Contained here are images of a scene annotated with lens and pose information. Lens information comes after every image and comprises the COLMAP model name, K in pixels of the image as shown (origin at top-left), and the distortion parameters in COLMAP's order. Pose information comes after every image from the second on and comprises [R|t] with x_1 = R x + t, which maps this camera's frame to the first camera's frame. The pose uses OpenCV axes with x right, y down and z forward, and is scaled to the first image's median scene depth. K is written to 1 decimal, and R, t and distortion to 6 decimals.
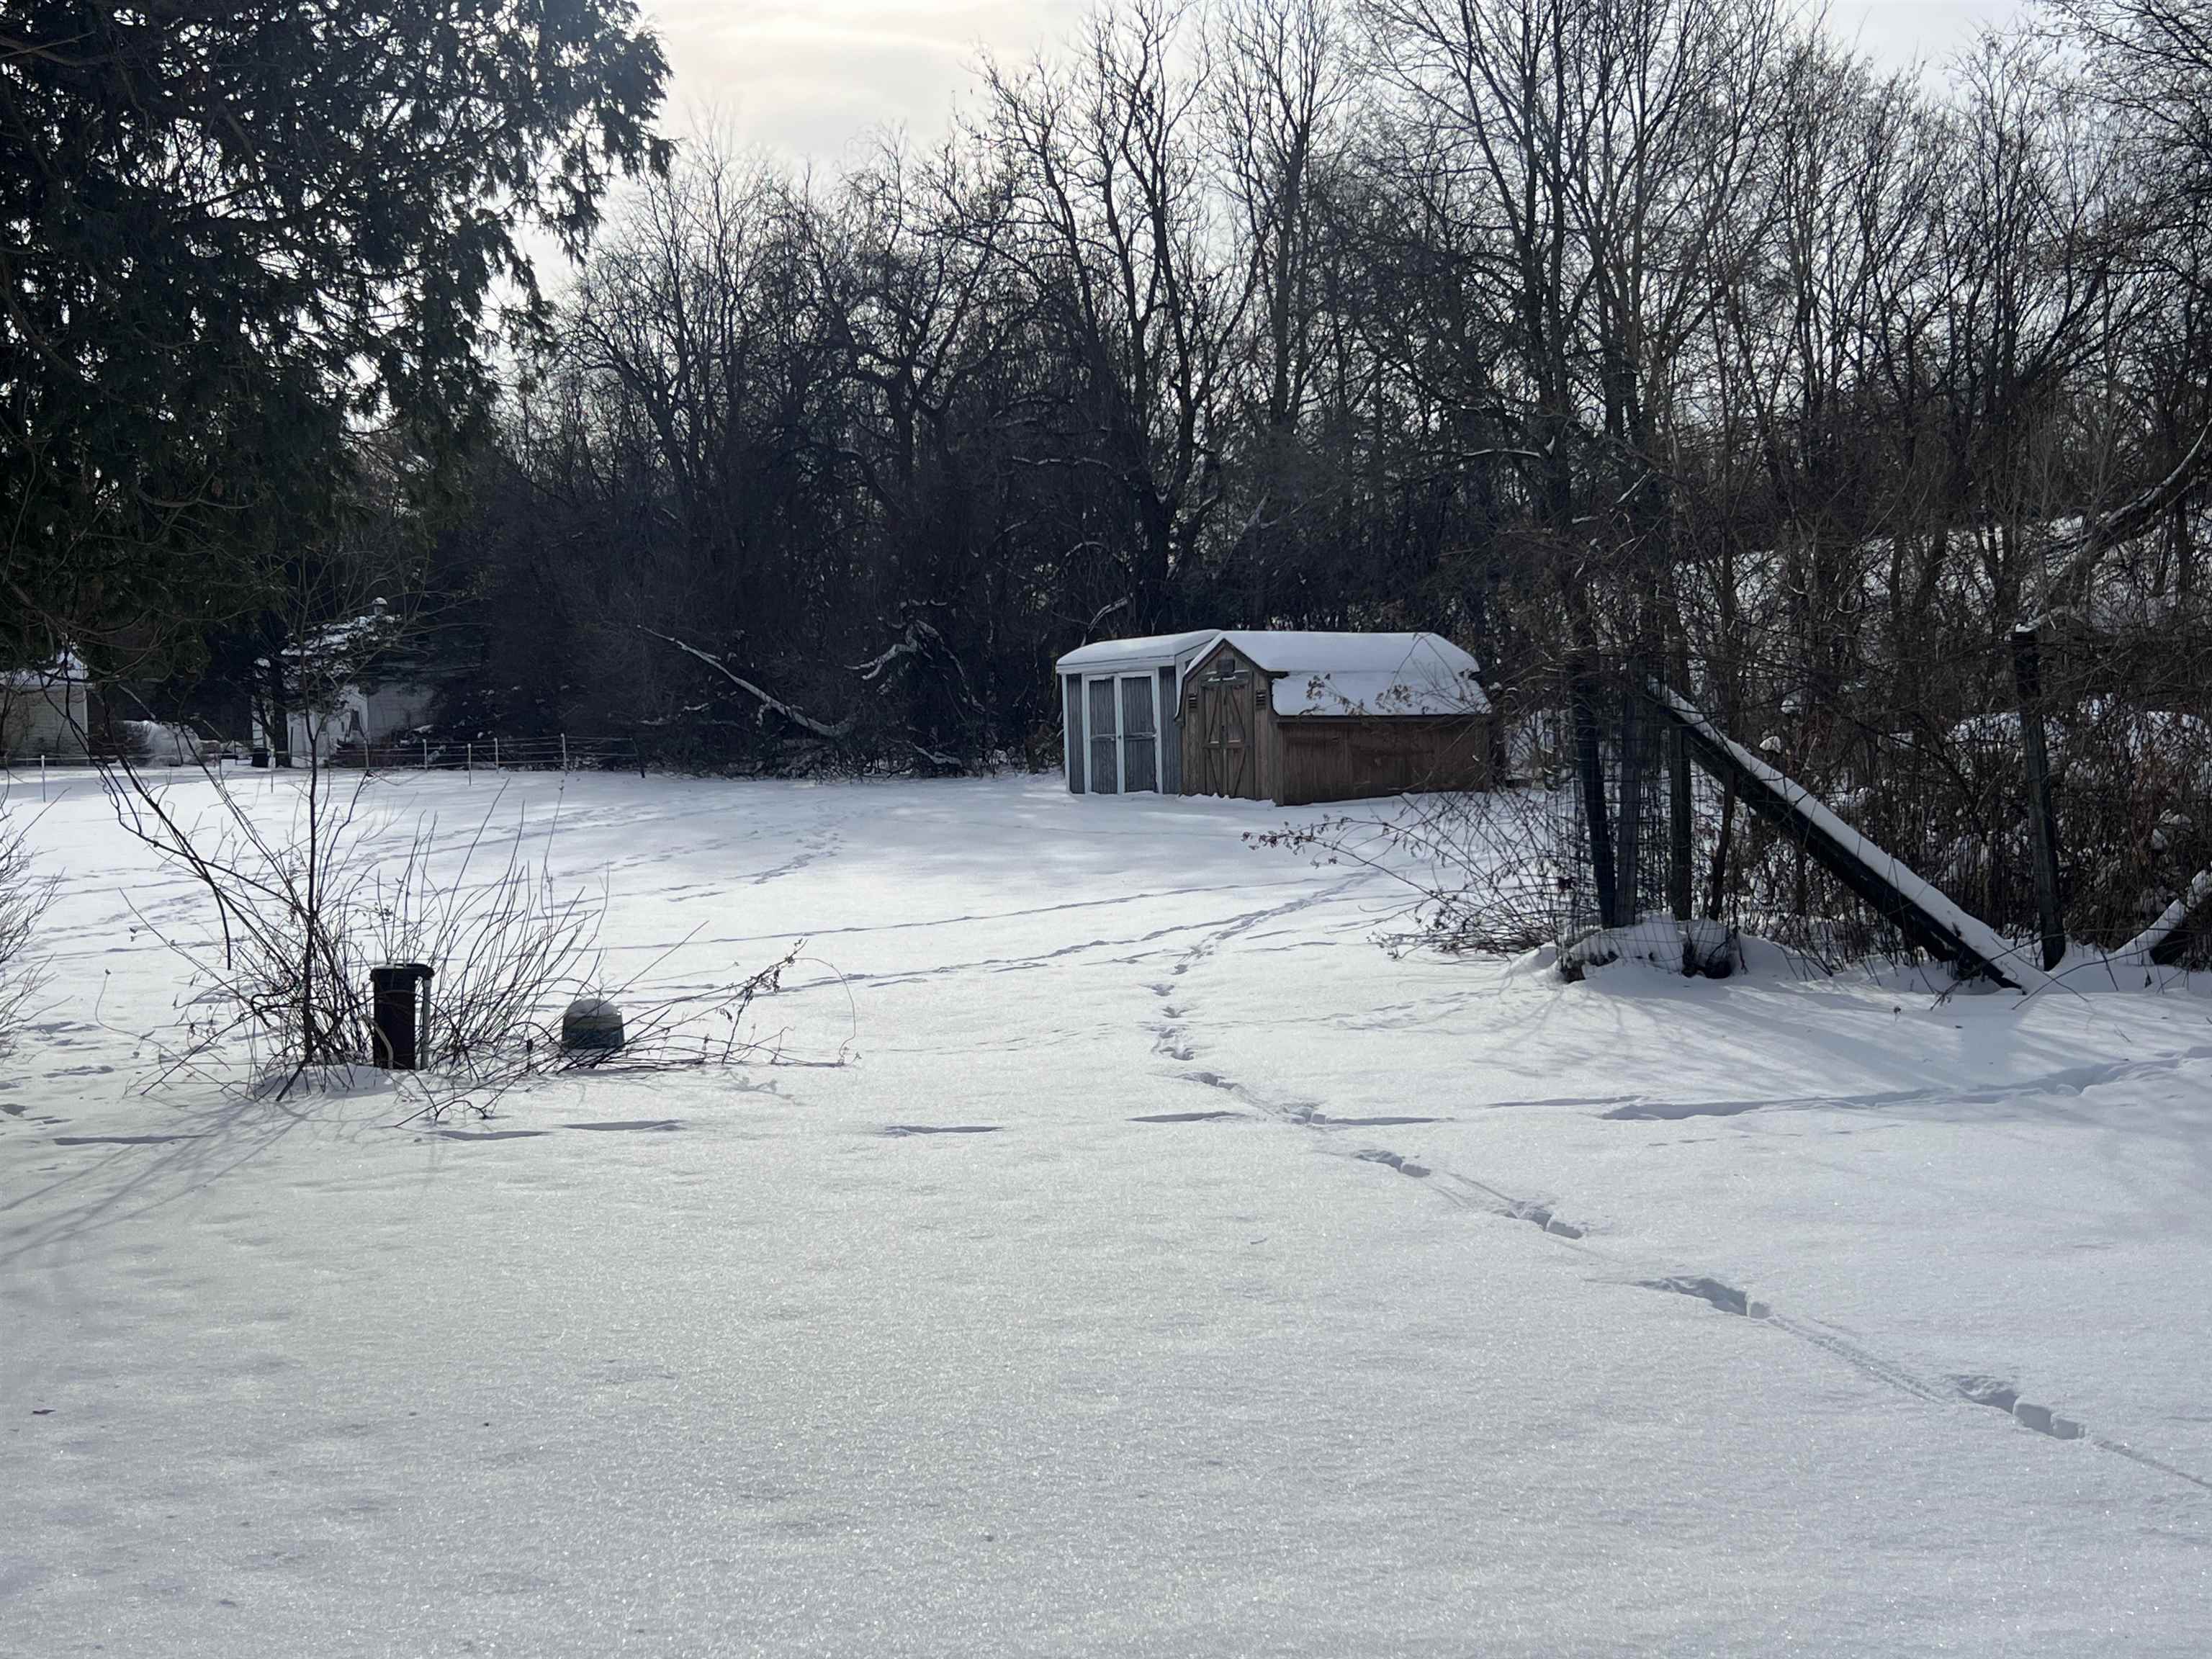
lens RADIAL K [[2481.5, 0, 1096.6], [0, 2481.5, 838.7], [0, 0, 1]] dist [0.032539, 0.000000]
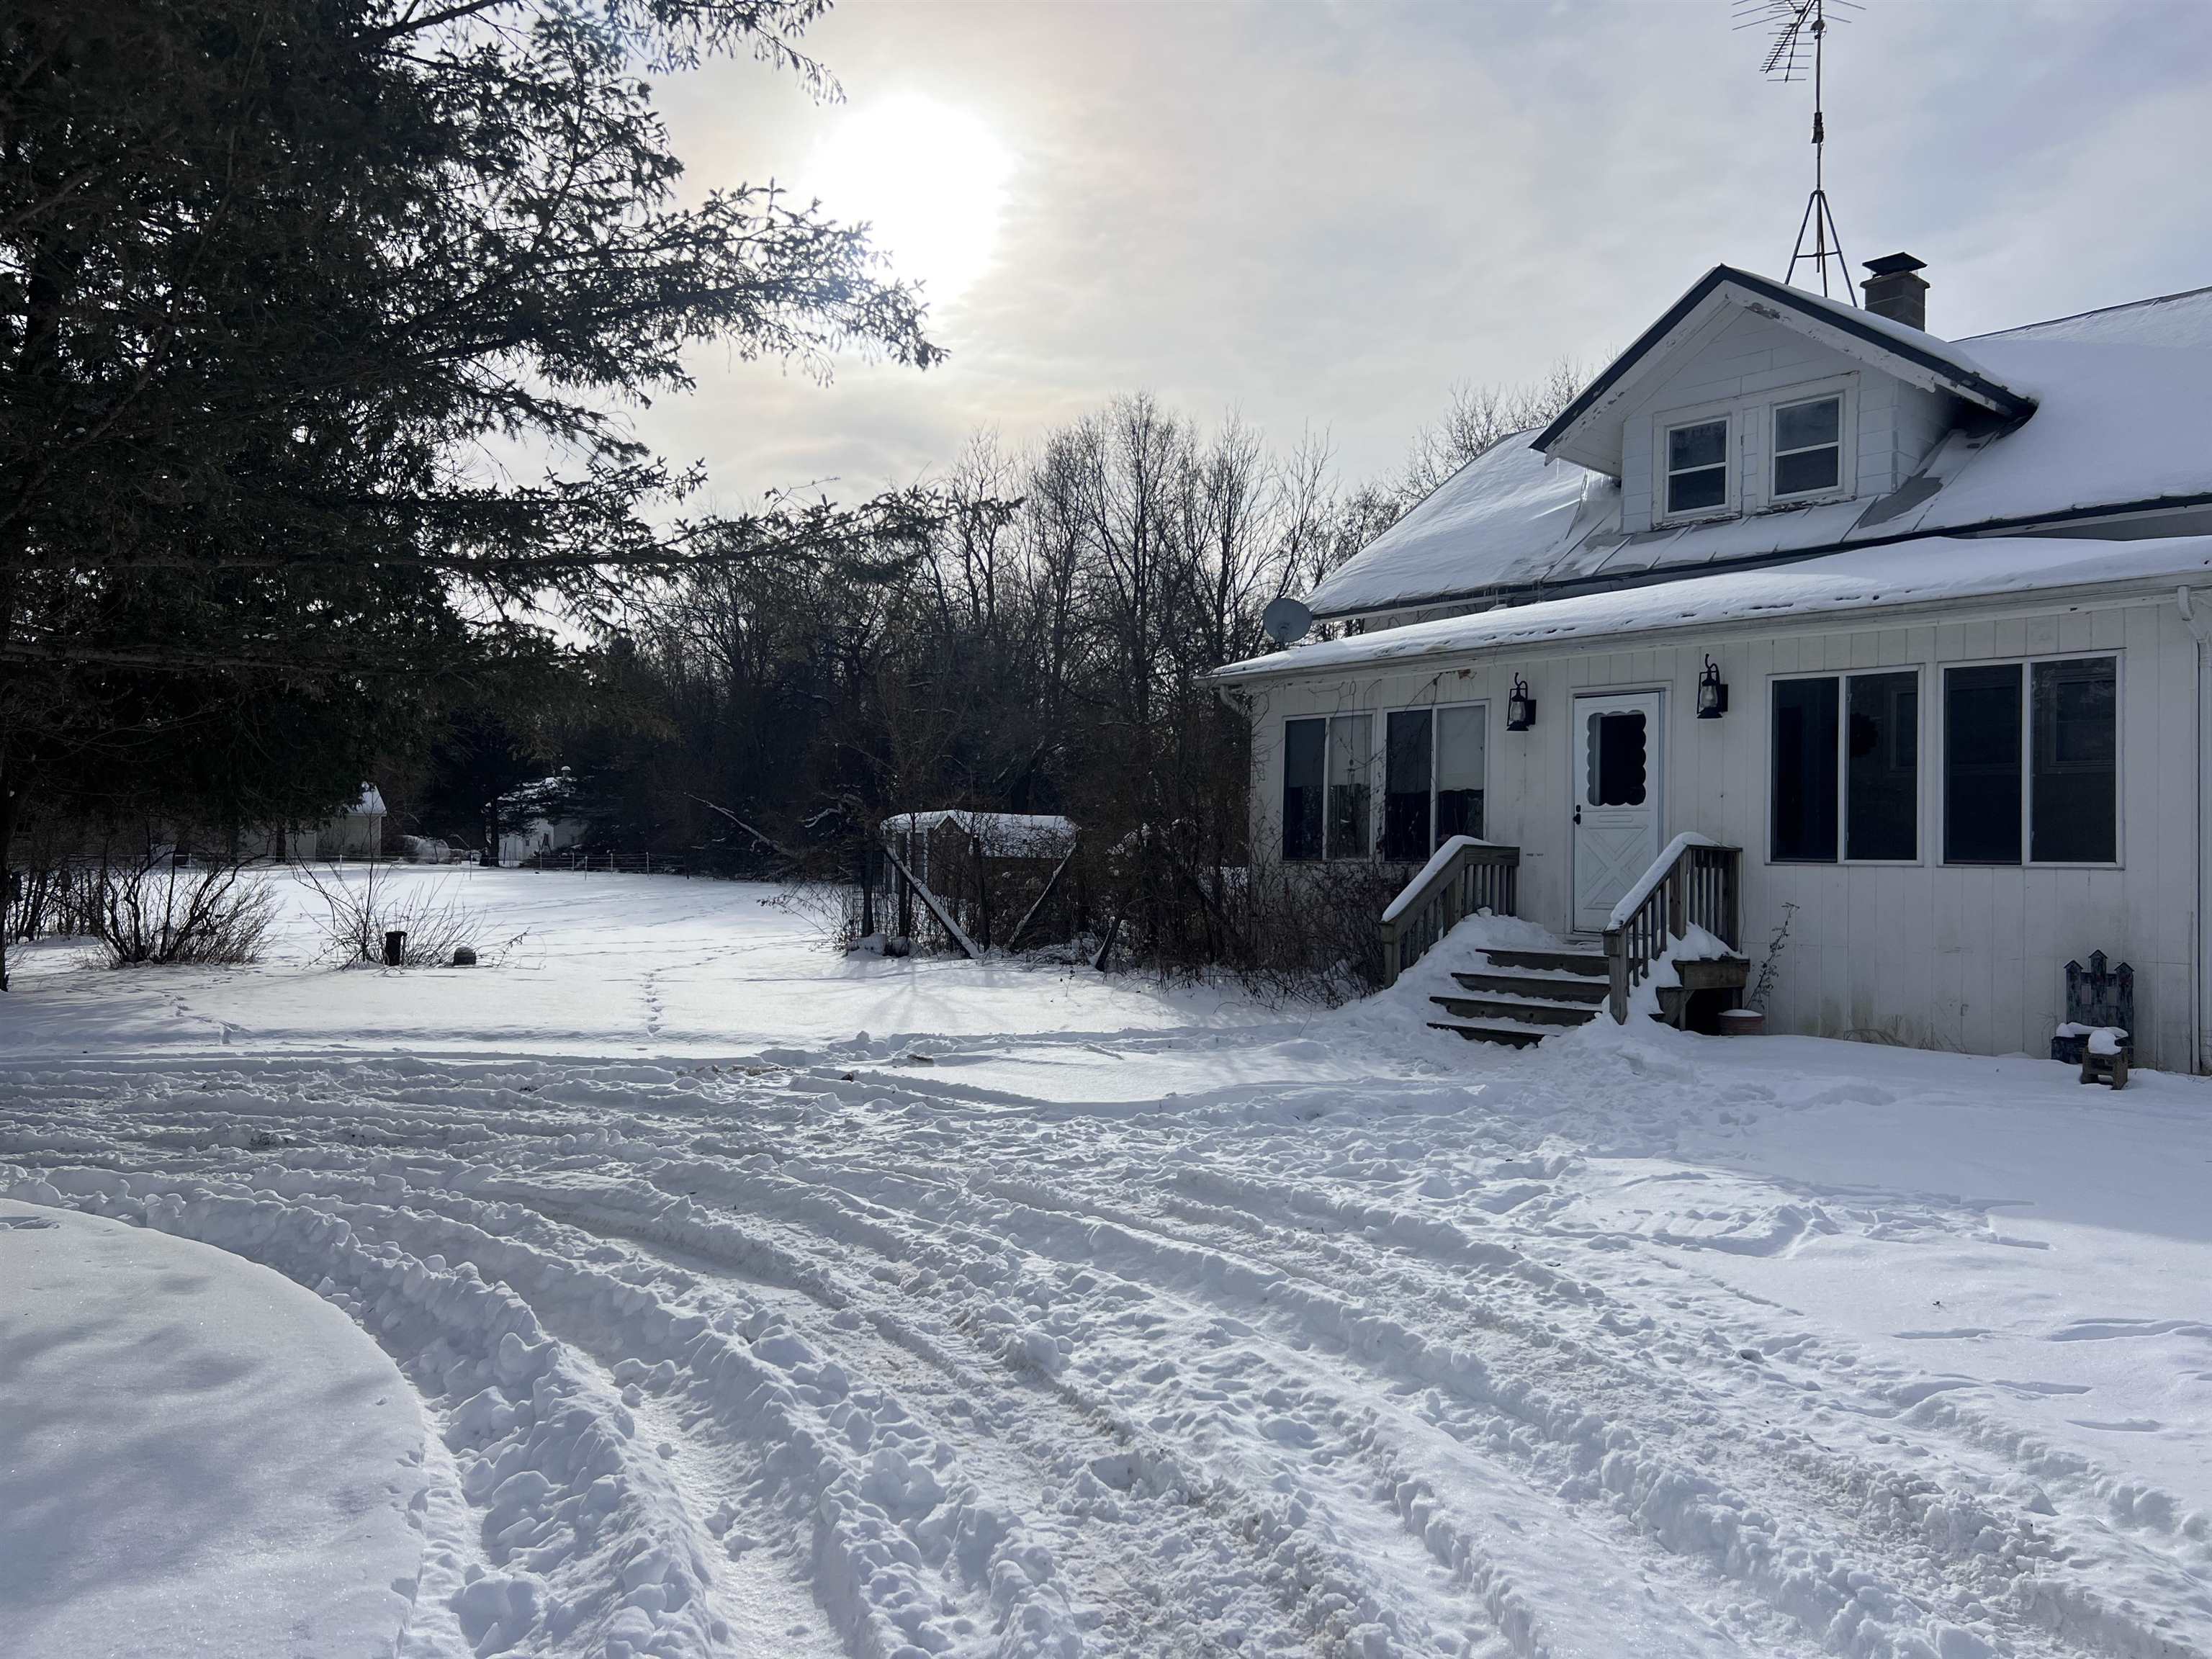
lens RADIAL K [[1659.5, 0, 1086.9], [0, 1659.5, 824.3], [0, 0, 1]] dist [0.064977, -0.068374]
pose [[0.999341, 0.036283, 0.000860, 0.096384], [-0.036145, 0.997136, -0.066429, 0.005063], [-0.003268, 0.066354, 0.997791, -0.180042]]
